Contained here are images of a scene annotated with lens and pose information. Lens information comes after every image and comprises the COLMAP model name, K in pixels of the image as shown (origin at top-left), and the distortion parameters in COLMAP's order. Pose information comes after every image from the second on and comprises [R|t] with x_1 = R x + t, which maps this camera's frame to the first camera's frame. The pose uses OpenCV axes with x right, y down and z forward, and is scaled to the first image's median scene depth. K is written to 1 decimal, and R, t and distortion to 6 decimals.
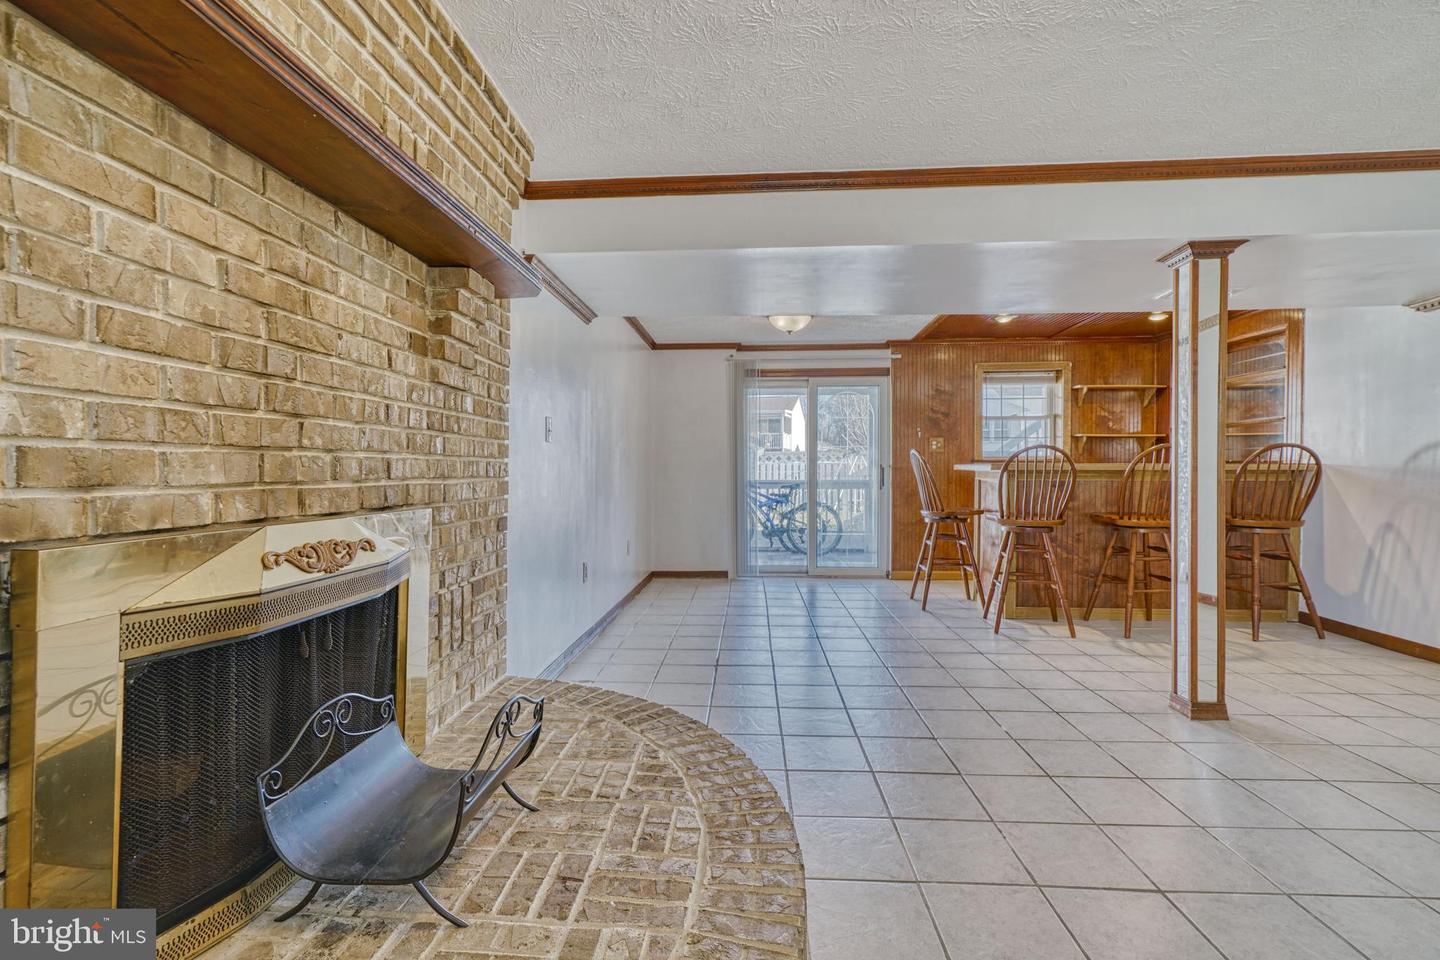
lens RADIAL K [[644.2, 0, 718.9], [0, 644.2, 472.3], [0, 0, 1]] dist [-0.011296, 0.004345]
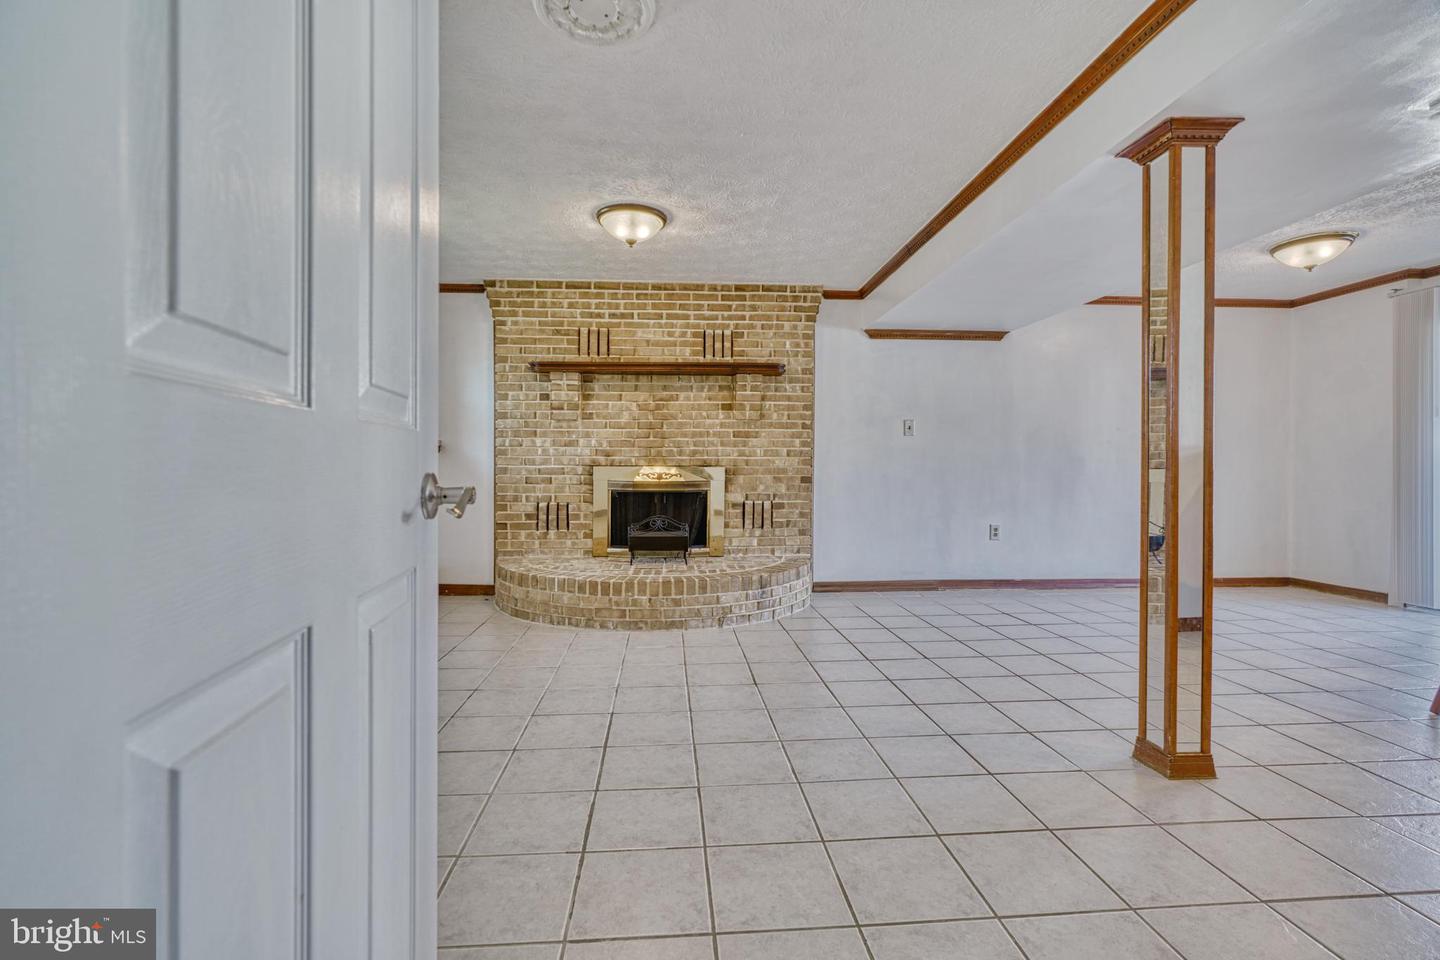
lens RADIAL K [[644.2, 0, 722.3], [0, 644.2, 471.0], [0, 0, 1]] dist [-0.011296, 0.004345]
pose [[0.138602, 0.008228, -0.990314, 0.972643], [-0.003316, 0.999964, 0.007844, 0.022420], [0.990343, 0.002196, 0.138625, 0.265672]]
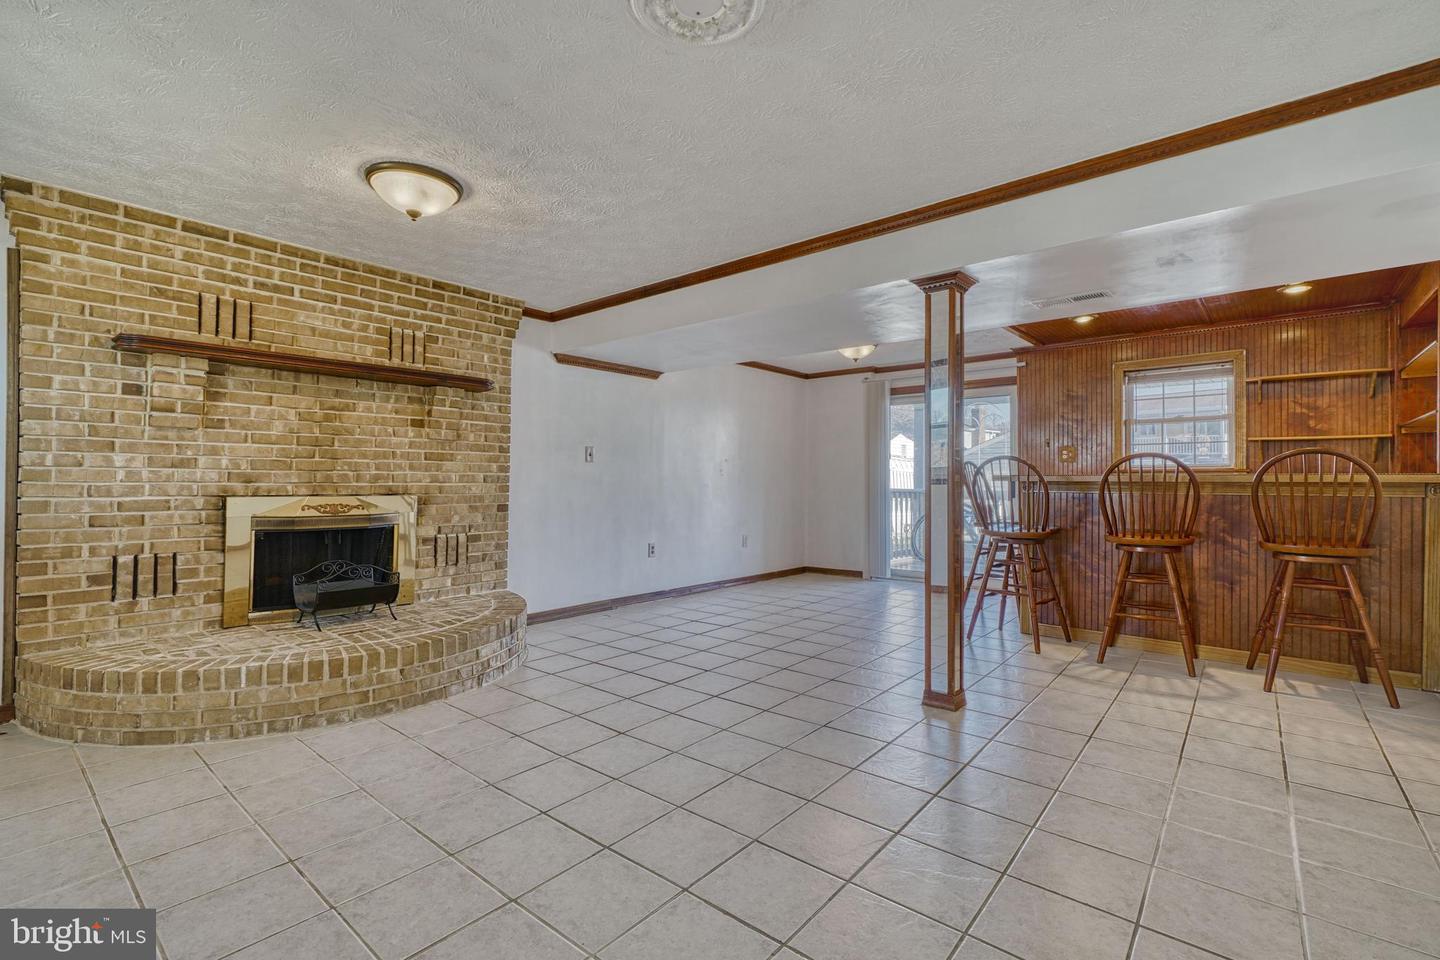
lens RADIAL K [[644.2, 0, 714.5], [0, 644.2, 474.7], [0, 0, 1]] dist [-0.011296, 0.004345]
pose [[0.801367, -0.001936, -0.598170, 0.754042], [-0.006403, 0.999910, -0.011815, 0.001494], [0.598139, 0.013298, 0.801282, -0.080181]]
